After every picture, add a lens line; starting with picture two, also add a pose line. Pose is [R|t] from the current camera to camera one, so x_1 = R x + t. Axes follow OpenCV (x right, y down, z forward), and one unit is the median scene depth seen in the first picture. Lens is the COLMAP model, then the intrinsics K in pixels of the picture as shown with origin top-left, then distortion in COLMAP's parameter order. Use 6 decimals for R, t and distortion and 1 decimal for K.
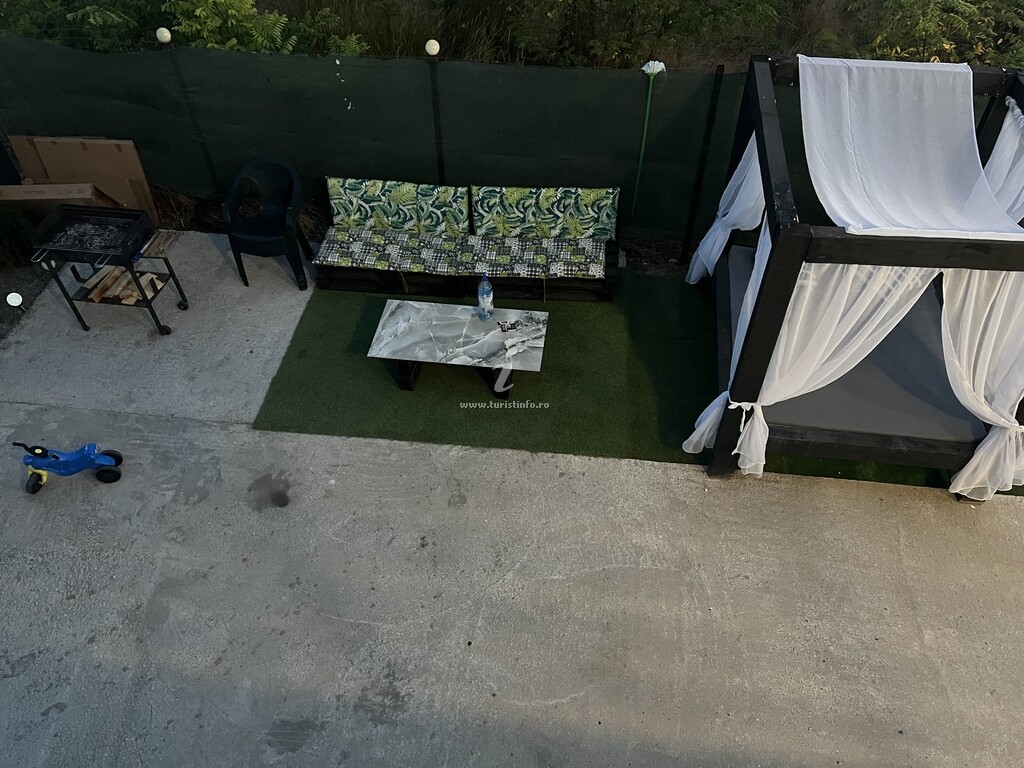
lens RADIAL K [[765.6, 0, 512.0], [0, 765.6, 384.0], [0, 0, 1]] dist [0.007491, 0.002907]
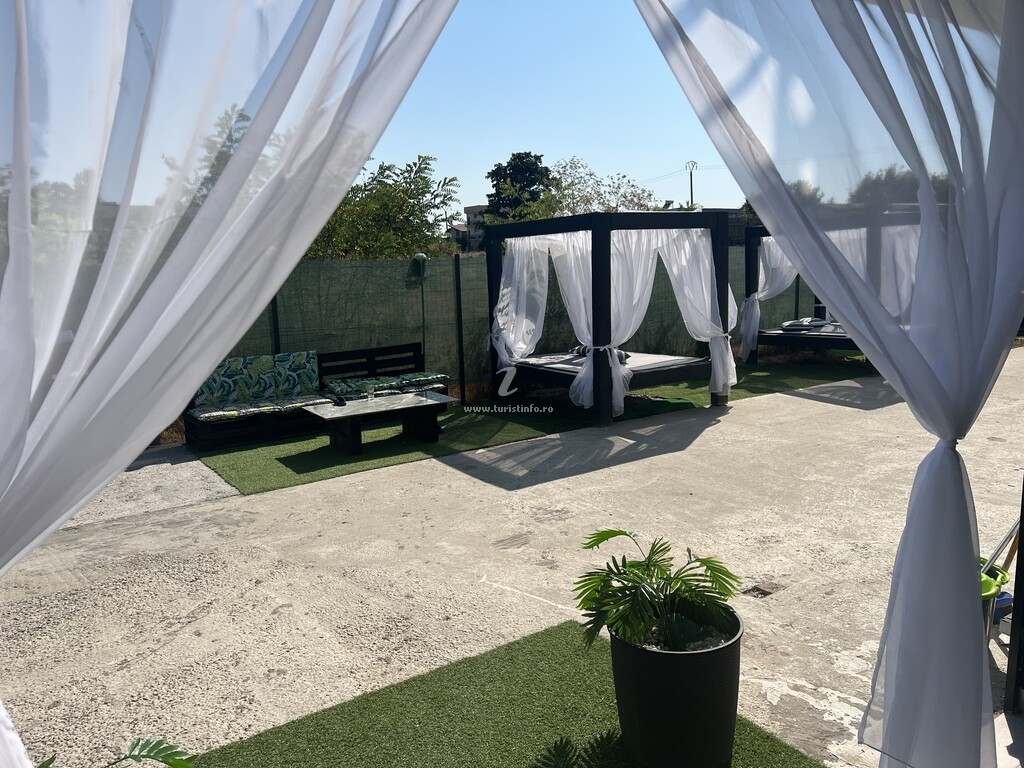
lens RADIAL K [[765.6, 0, 512.0], [0, 765.6, 384.0], [0, 0, 1]] dist [0.007491, 0.002907]
pose [[0.753672, -0.099378, 0.649694, -0.623134], [0.491229, 0.741907, -0.456364, 0.504409], [-0.436660, 0.663097, 0.607972, 0.129182]]
